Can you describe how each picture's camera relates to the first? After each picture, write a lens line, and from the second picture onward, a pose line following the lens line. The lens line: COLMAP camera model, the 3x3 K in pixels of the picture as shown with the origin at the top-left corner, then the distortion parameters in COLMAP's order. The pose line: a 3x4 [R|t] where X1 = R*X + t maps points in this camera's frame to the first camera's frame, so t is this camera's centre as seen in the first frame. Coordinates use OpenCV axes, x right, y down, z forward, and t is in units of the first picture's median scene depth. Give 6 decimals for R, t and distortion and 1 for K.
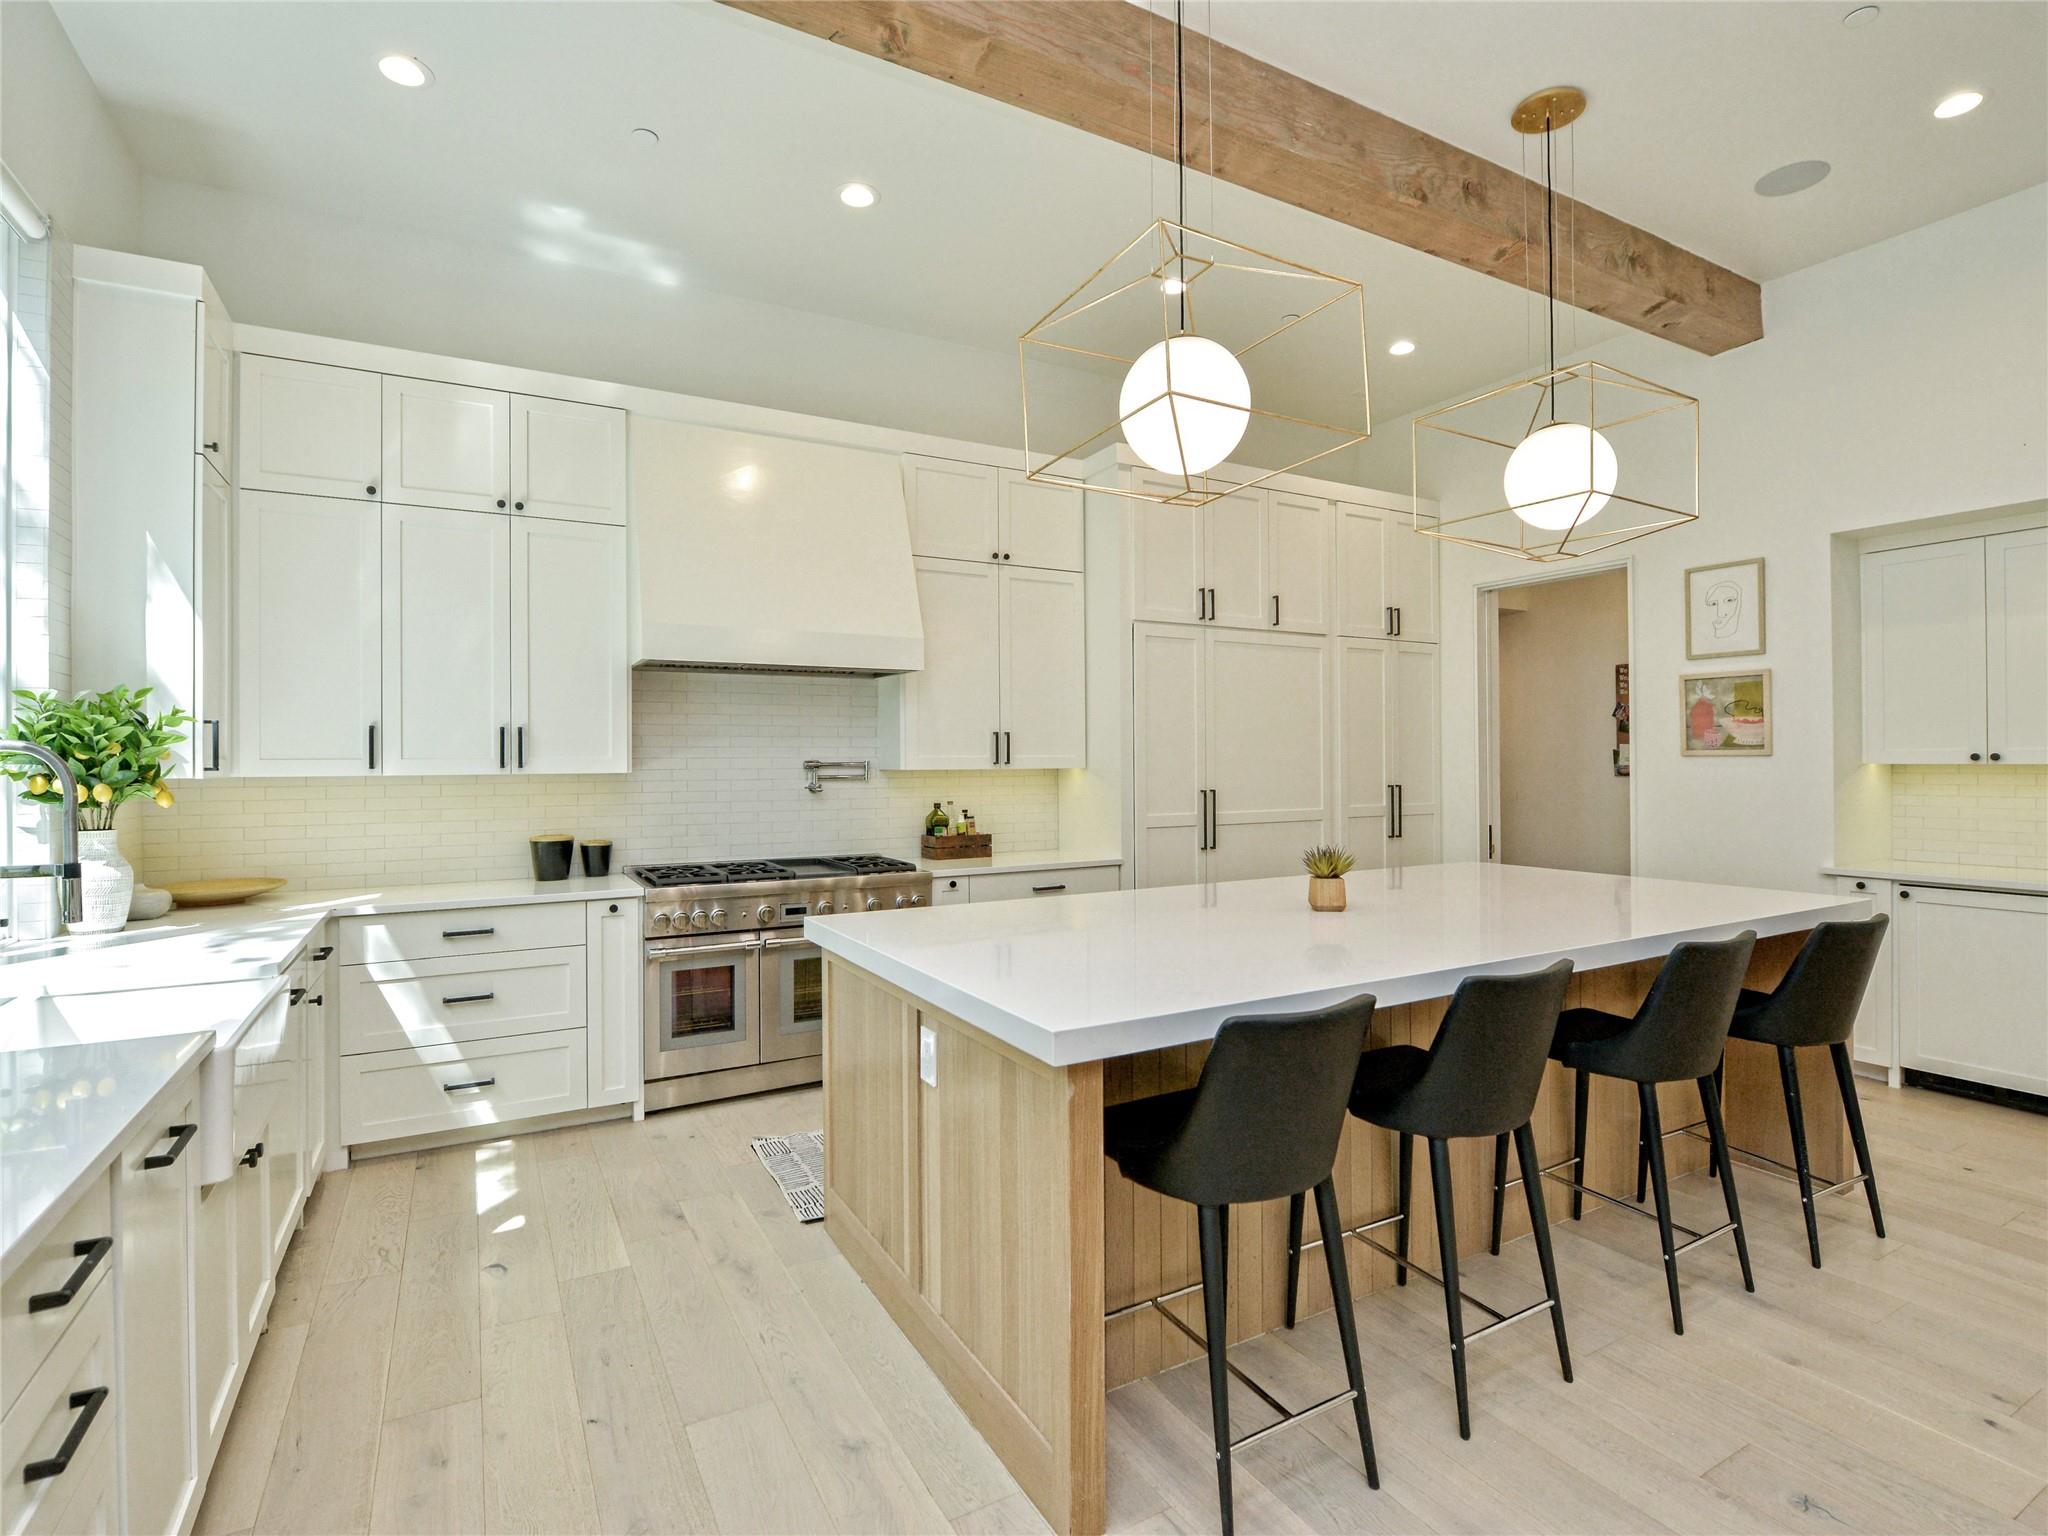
lens RADIAL K [[994.9, 0, 1038.0], [0, 994.9, 765.0], [0, 0, 1]] dist [-0.021020, -0.000065]
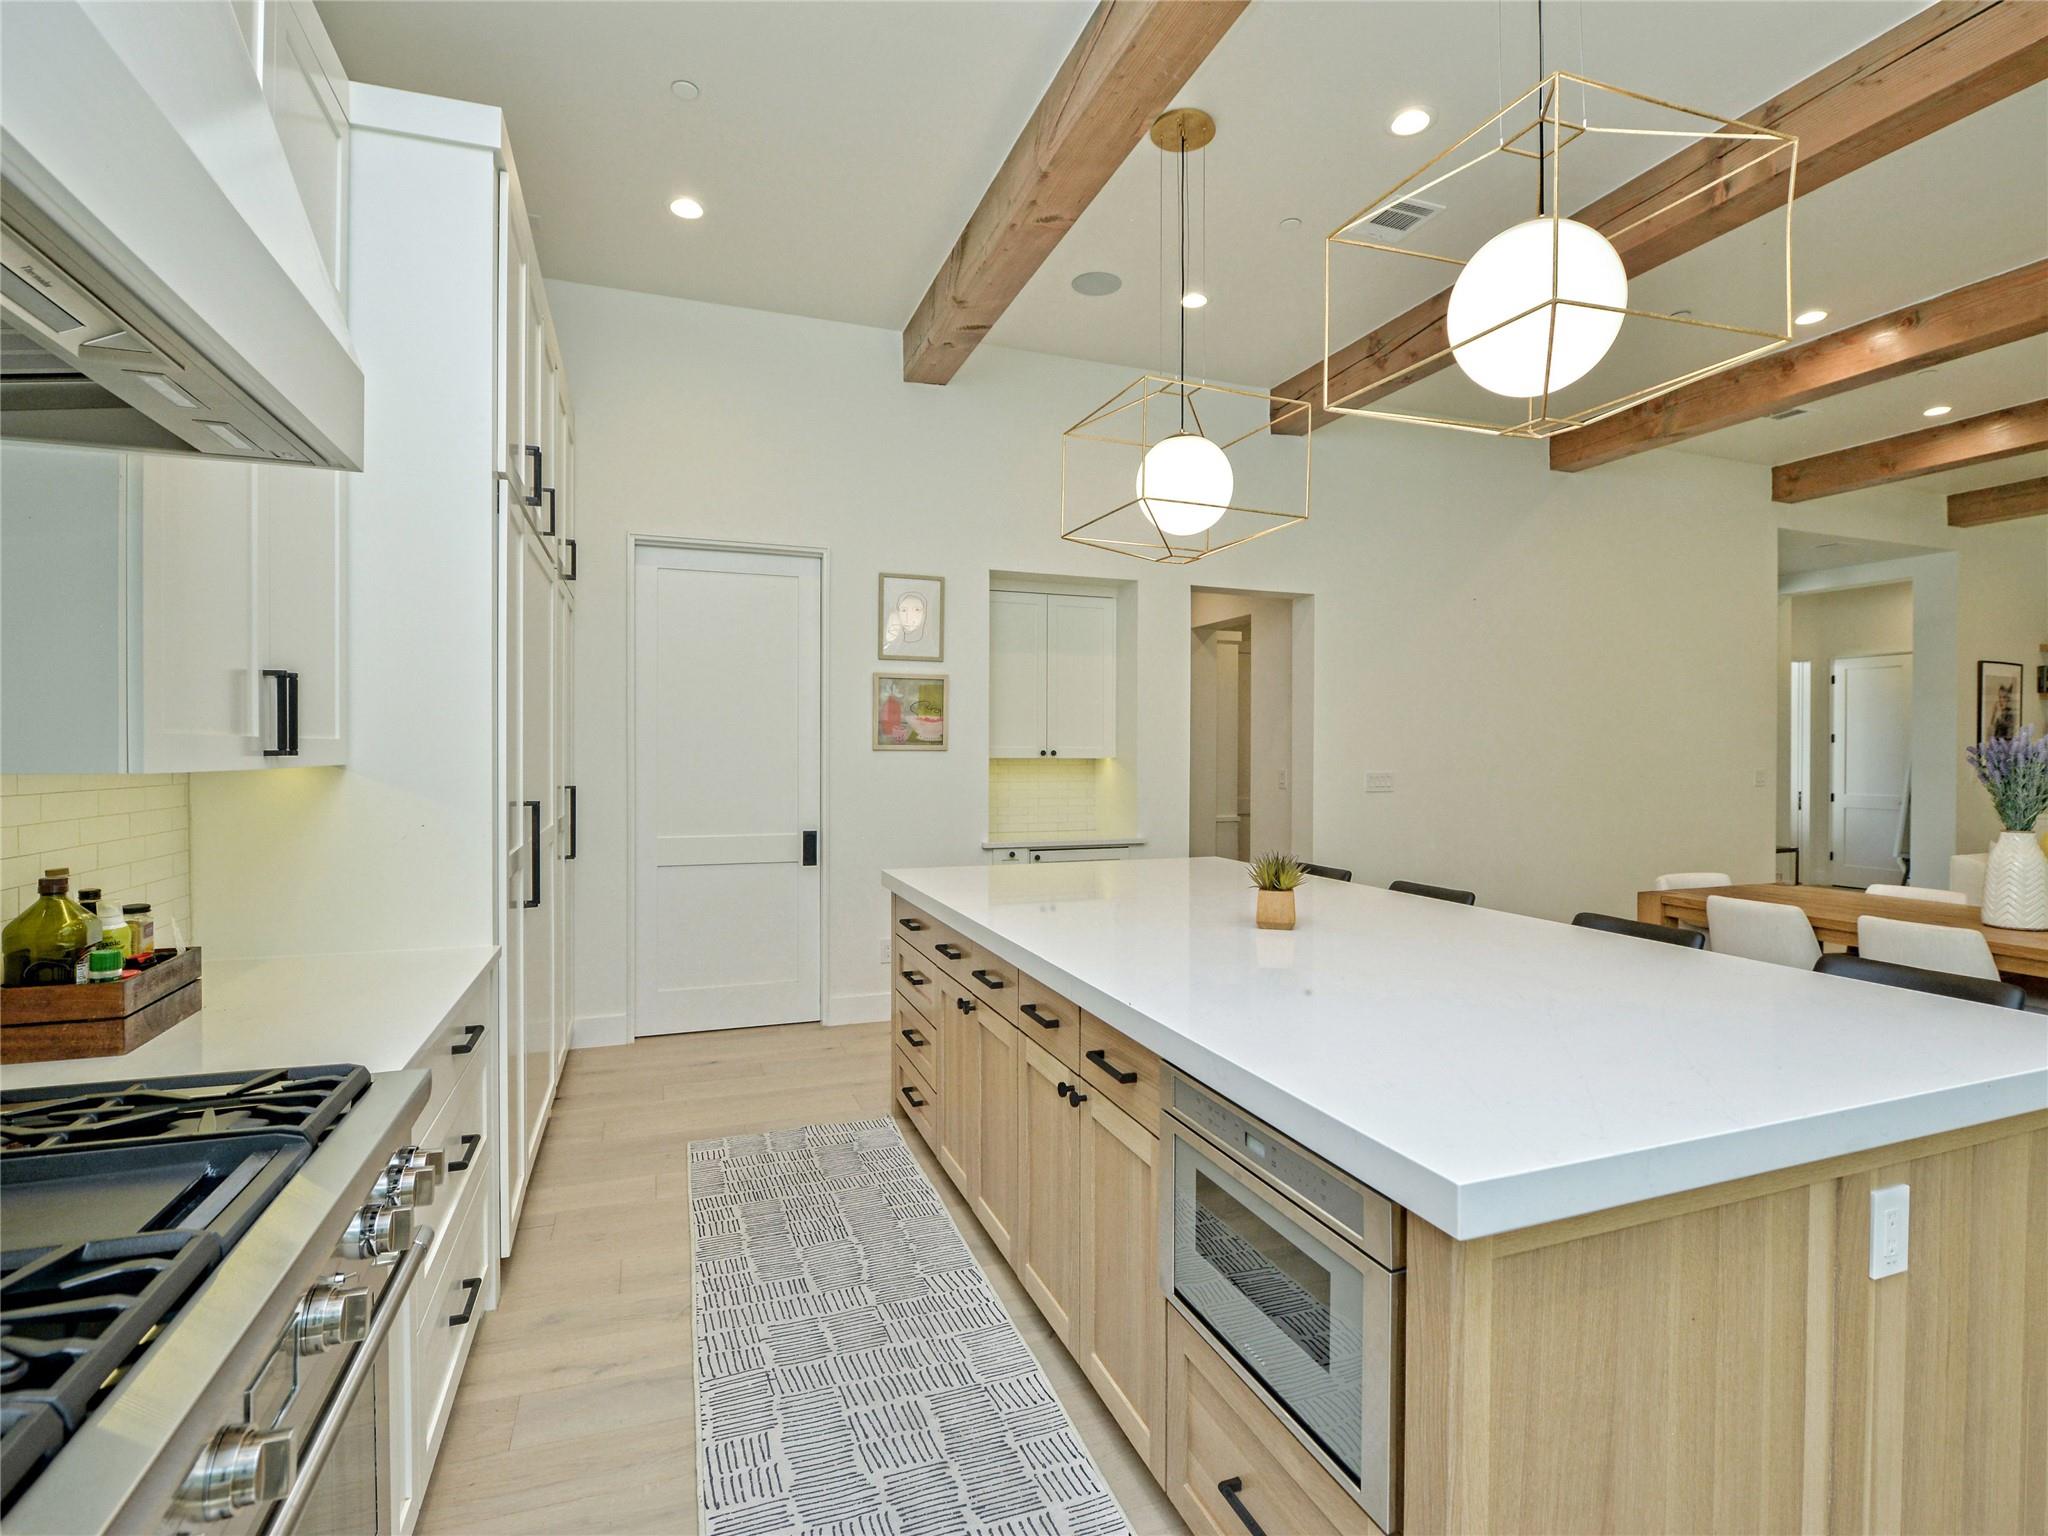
lens RADIAL K [[1005.0, 0, 1021.3], [0, 1005.0, 747.6], [0, 0, 1]] dist [-0.017604, -0.000340]
pose [[0.161630, 0.011223, 0.986788, -0.412248], [-0.001678, 0.999937, -0.011098, 0.000064], [-0.986850, 0.000138, 0.161638, 0.741514]]
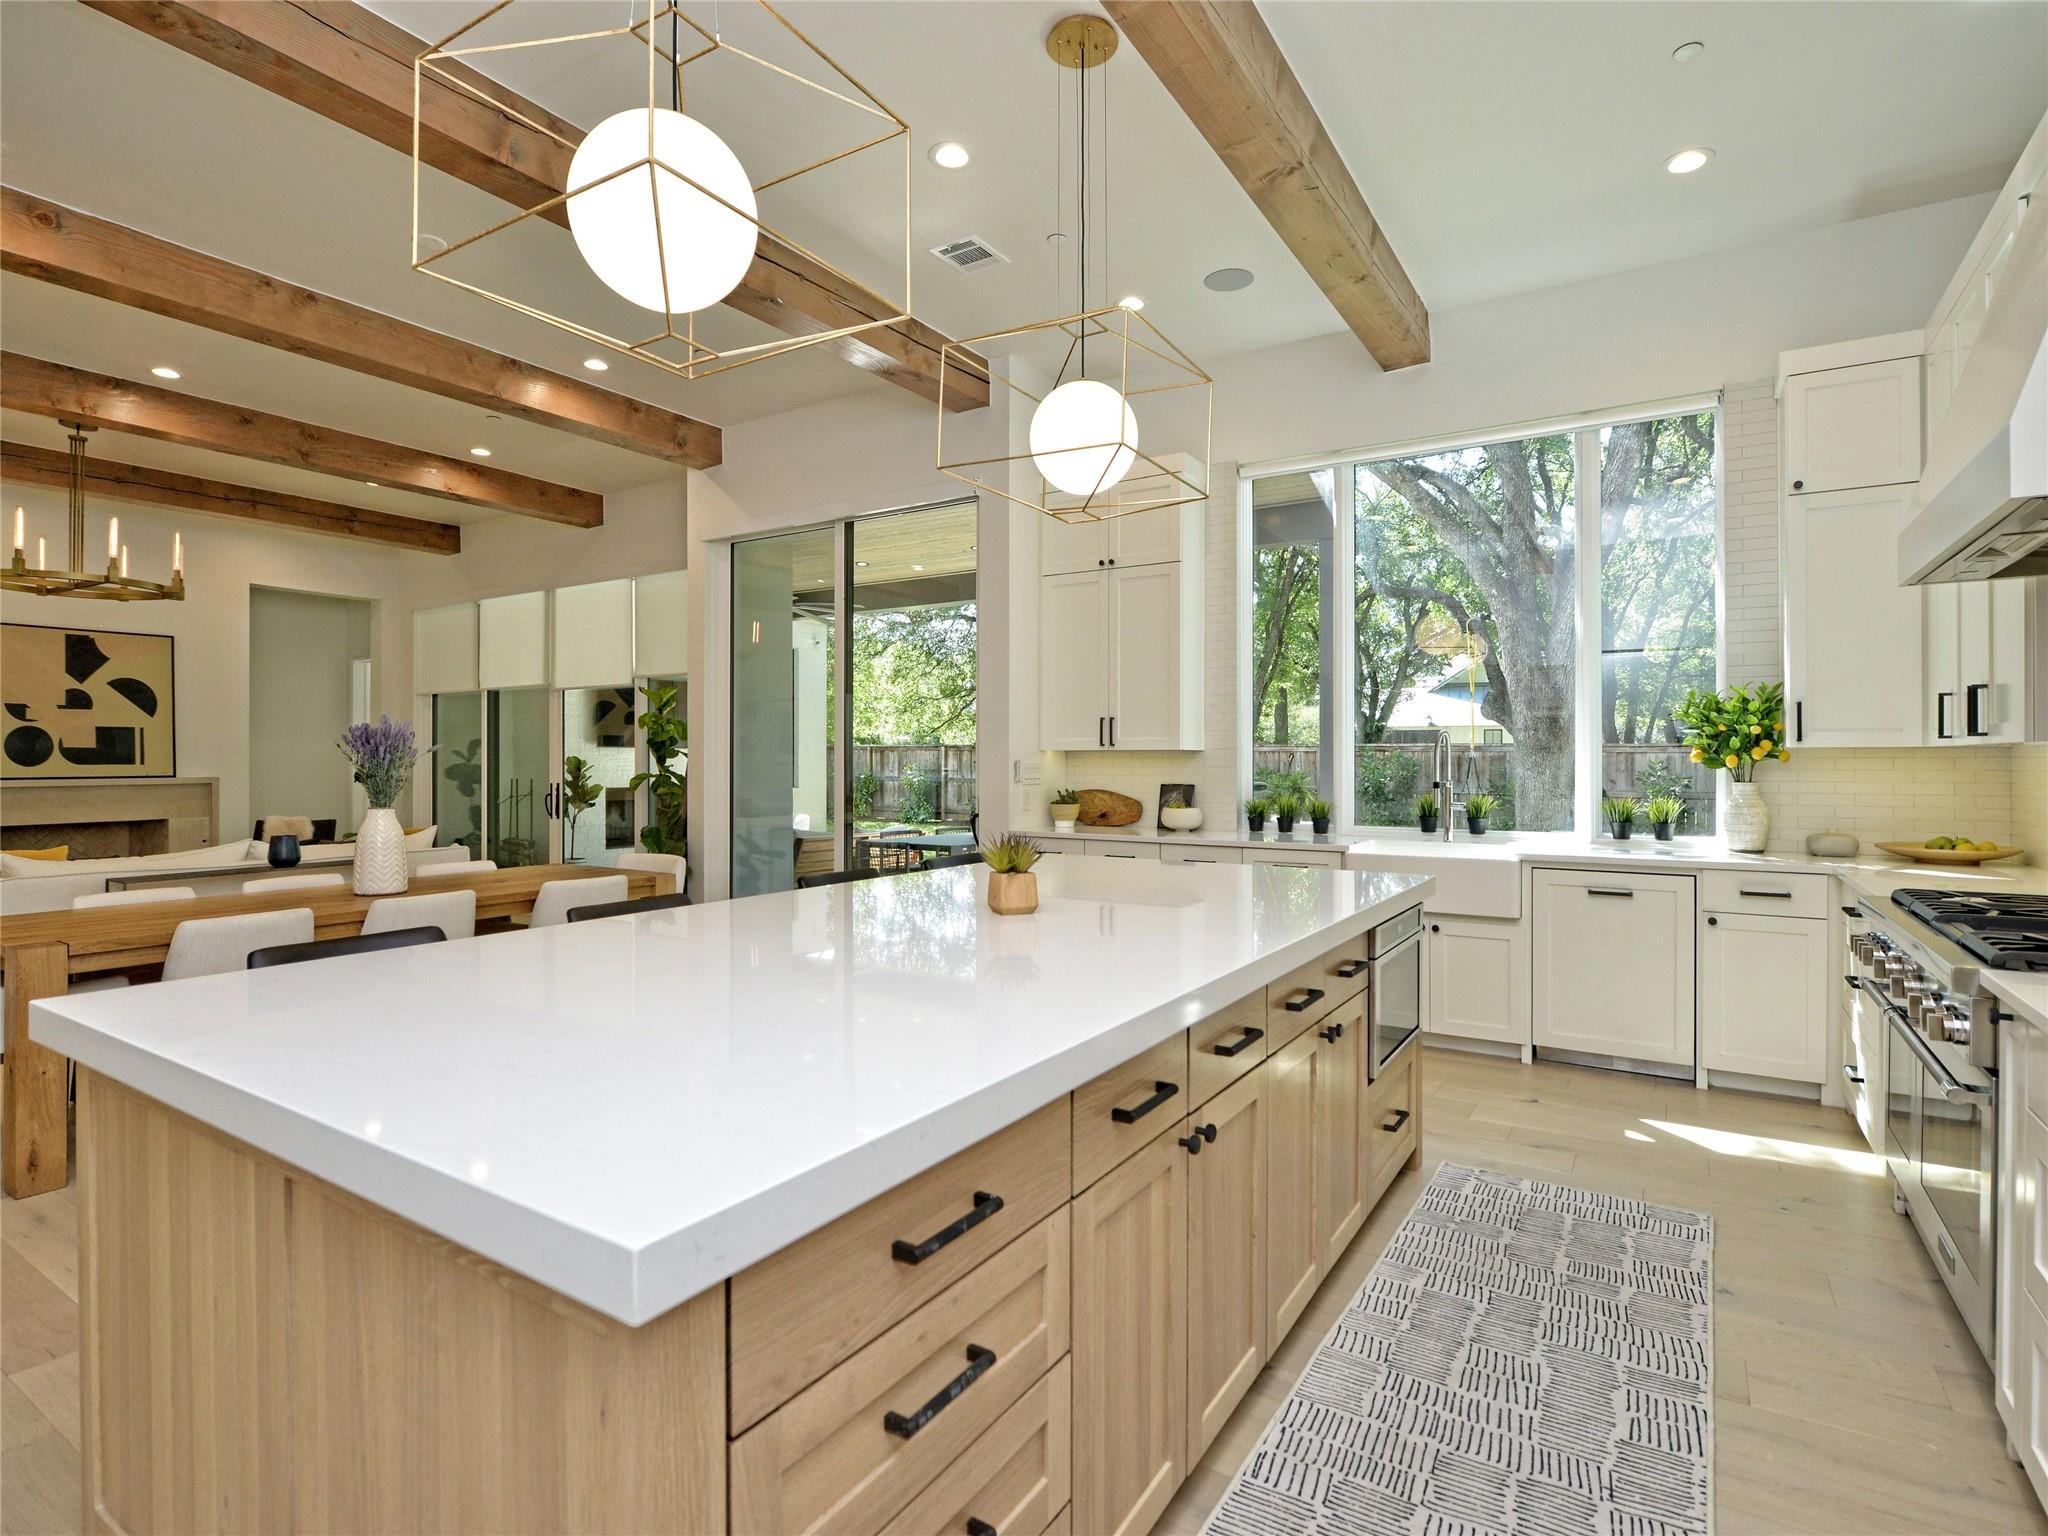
lens RADIAL K [[1005.0, 0, 1021.3], [0, 1005.0, 747.6], [0, 0, 1]] dist [-0.017604, -0.000340]
pose [[-0.886435, 0.002367, -0.462848, 0.485139], [0.004789, 0.999980, -0.004059, 0.006748], [0.462829, -0.005815, -0.886428, 1.206782]]
